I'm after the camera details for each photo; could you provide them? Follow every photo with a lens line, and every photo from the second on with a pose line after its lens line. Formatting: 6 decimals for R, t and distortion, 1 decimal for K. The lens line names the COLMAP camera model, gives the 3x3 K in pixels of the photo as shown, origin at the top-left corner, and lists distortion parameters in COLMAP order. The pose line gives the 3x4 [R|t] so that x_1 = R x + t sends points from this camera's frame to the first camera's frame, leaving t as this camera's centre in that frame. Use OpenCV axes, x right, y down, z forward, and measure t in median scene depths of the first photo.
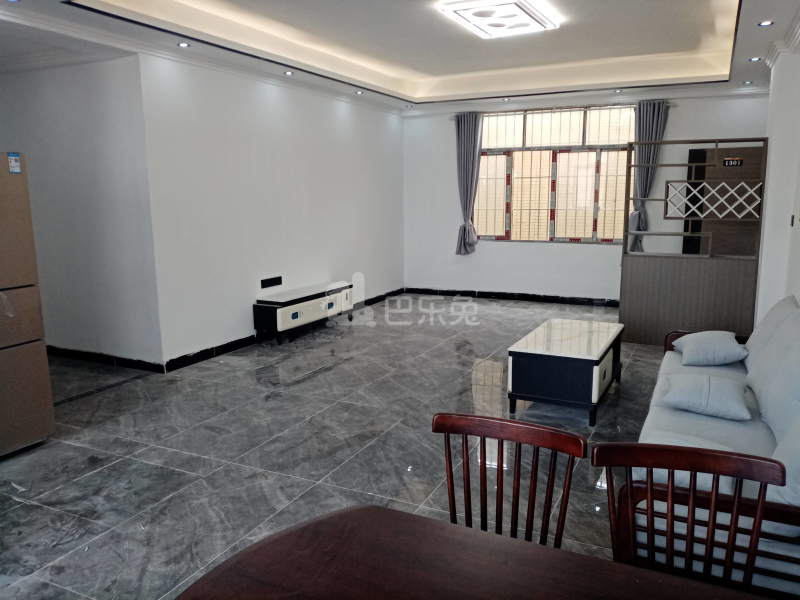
lens RADIAL K [[629.6, 0, 405.2], [0, 629.6, 303.2], [0, 0, 1]] dist [0.038054, -0.092813]
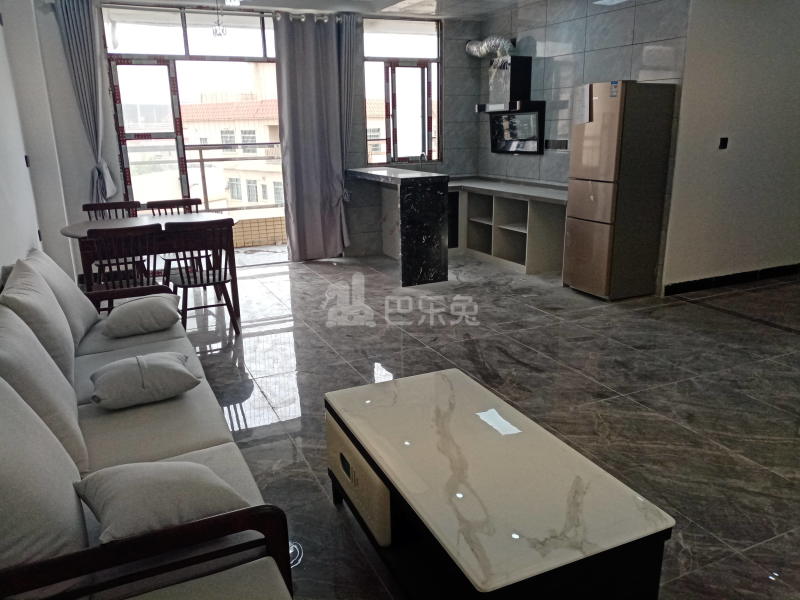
lens RADIAL K [[629.6, 0, 405.2], [0, 629.6, 303.2], [0, 0, 1]] dist [0.038054, -0.092813]
pose [[-0.644702, 0.220822, -0.731845, 0.682118], [-0.106824, 0.921949, 0.372287, -0.228411], [0.756933, 0.318193, -0.570793, 1.398419]]
